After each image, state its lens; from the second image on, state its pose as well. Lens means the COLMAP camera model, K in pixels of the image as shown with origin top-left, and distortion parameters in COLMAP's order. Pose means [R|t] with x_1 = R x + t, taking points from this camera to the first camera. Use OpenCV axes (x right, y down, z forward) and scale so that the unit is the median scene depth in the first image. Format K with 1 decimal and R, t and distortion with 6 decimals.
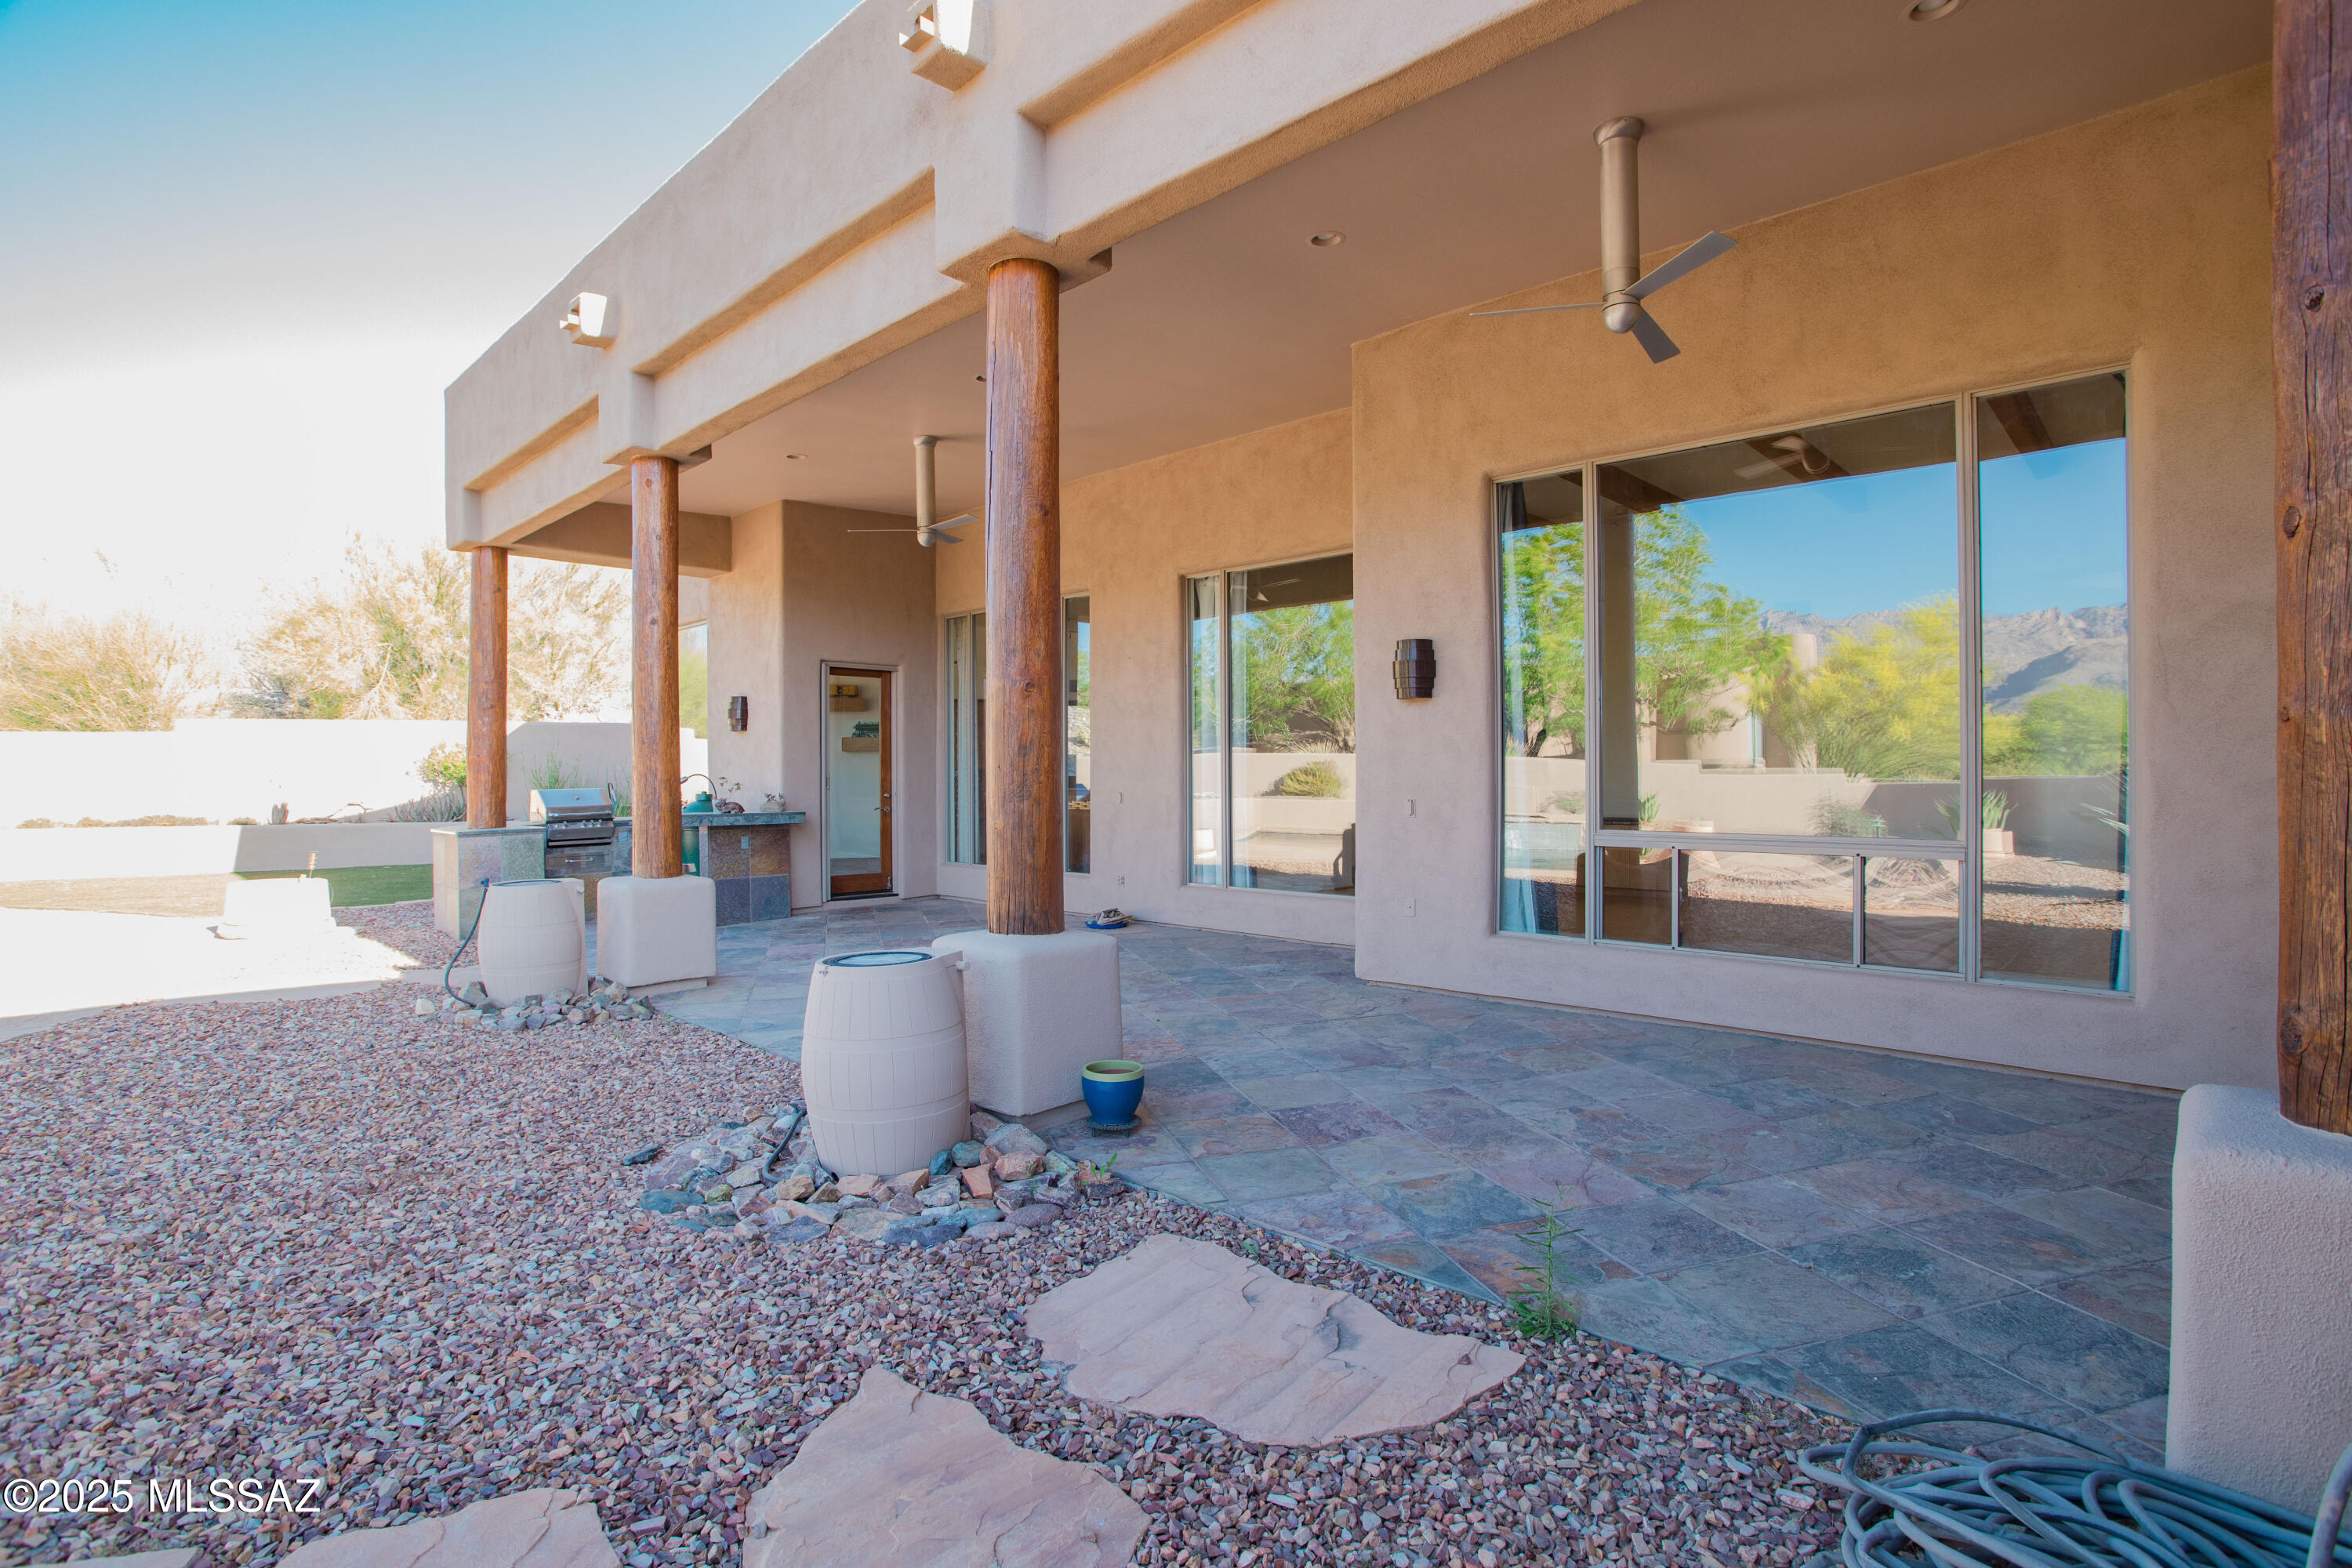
lens RADIAL K [[1145.2, 0, 1178.6], [0, 1145.2, 776.5], [0, 0, 1]] dist [-0.057236, 0.025046]
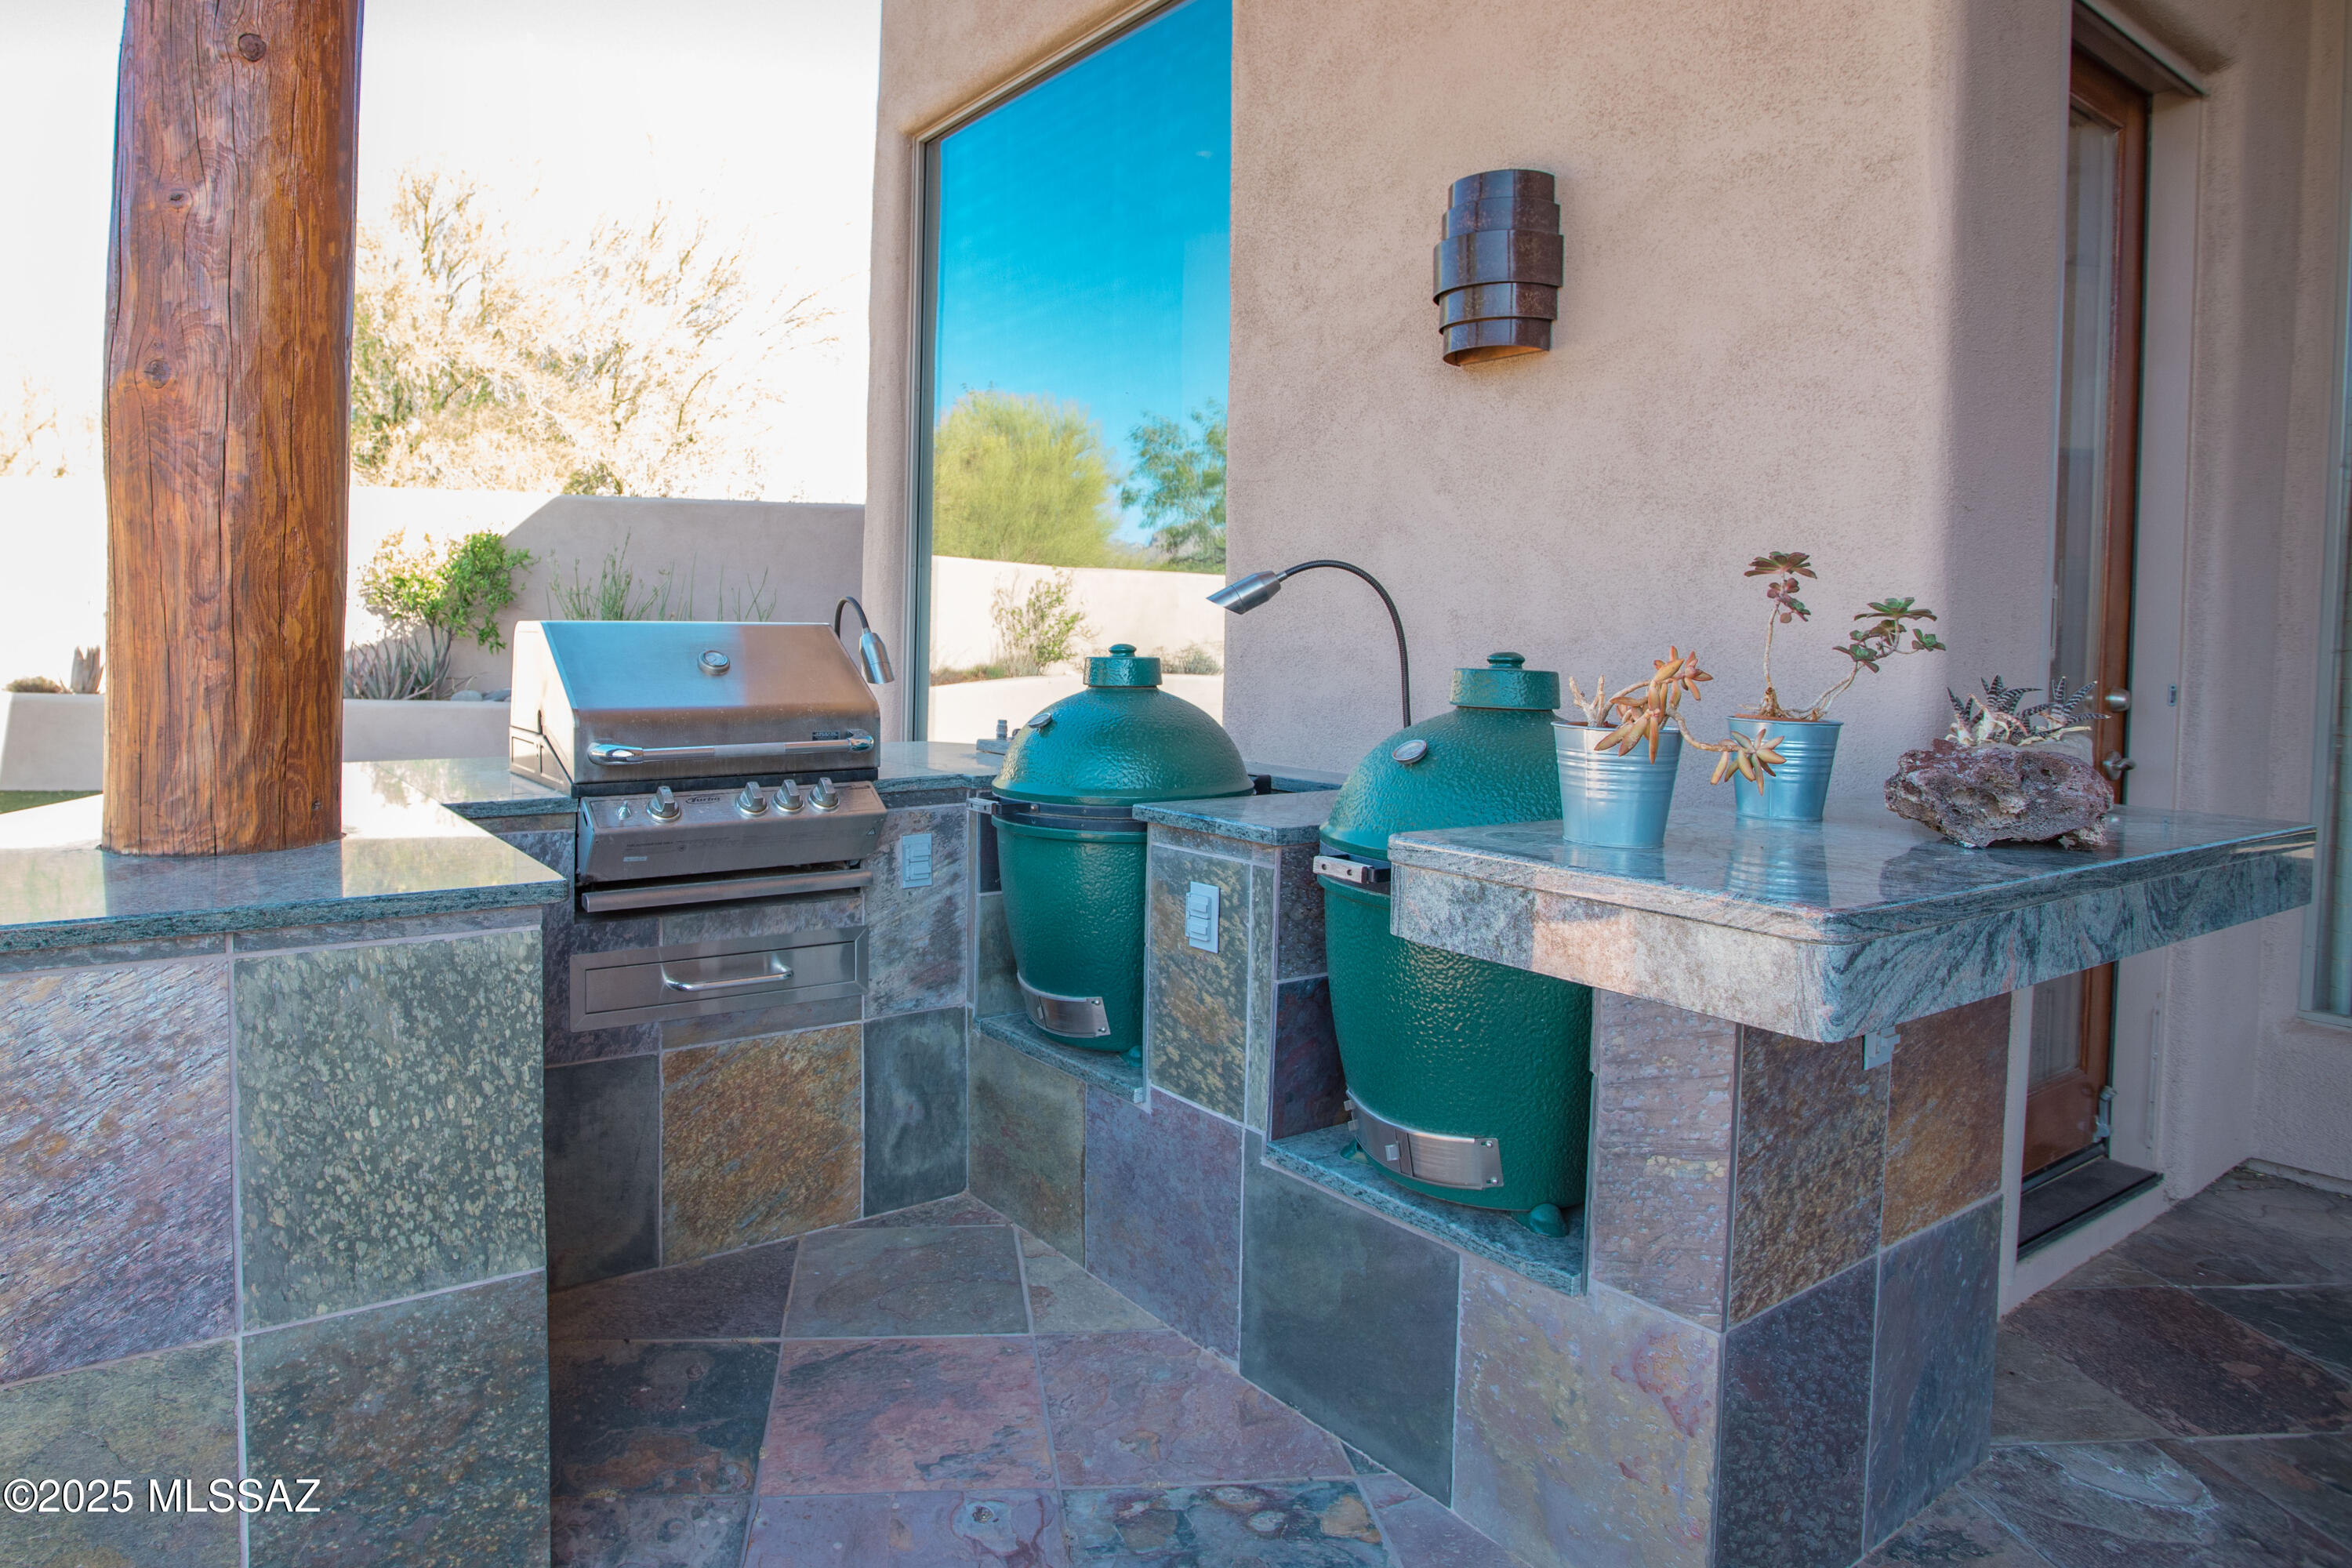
lens RADIAL K [[1145.2, 0, 1178.6], [0, 1145.2, 776.5], [0, 0, 1]] dist [-0.057236, 0.025046]
pose [[0.998118, 0.025872, -0.055595, -0.424058], [-0.018520, 0.991484, 0.128903, 0.009168], [0.058456, -0.127631, 0.990098, 0.775254]]
